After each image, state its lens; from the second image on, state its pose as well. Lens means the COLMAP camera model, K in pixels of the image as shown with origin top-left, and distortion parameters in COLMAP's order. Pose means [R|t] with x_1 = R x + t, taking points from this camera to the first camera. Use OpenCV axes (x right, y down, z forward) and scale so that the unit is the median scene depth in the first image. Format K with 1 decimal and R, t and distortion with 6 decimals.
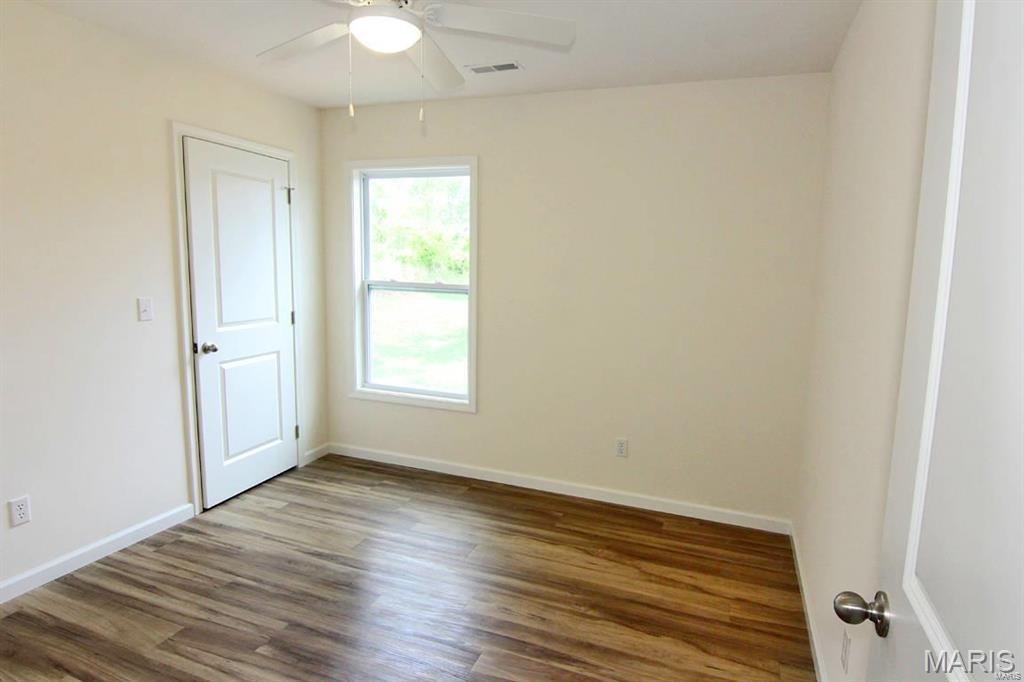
lens RADIAL K [[581.2, 0, 516.2], [0, 581.2, 348.2], [0, 0, 1]] dist [-0.000779, -0.000481]
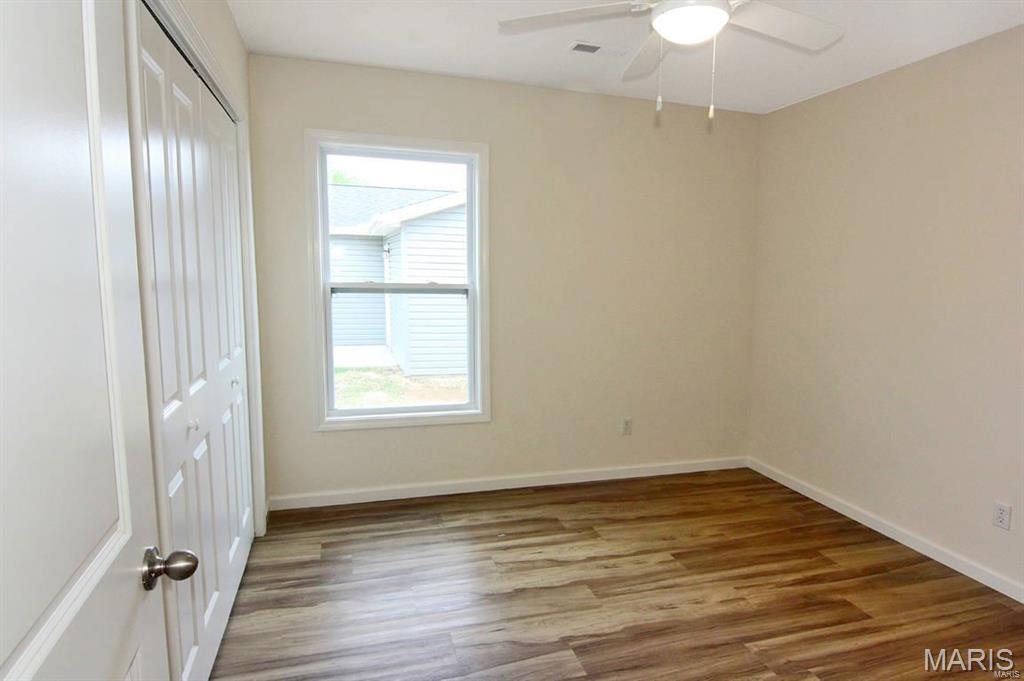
lens RADIAL K [[581.2, 0, 517.0], [0, 581.2, 339.9], [0, 0, 1]] dist [-0.000779, -0.000481]
pose [[0.780926, -0.091020, 0.617956, -0.563297], [0.083952, 0.995644, 0.040558, -0.049498], [-0.618956, 0.020206, 0.785165, 0.222489]]
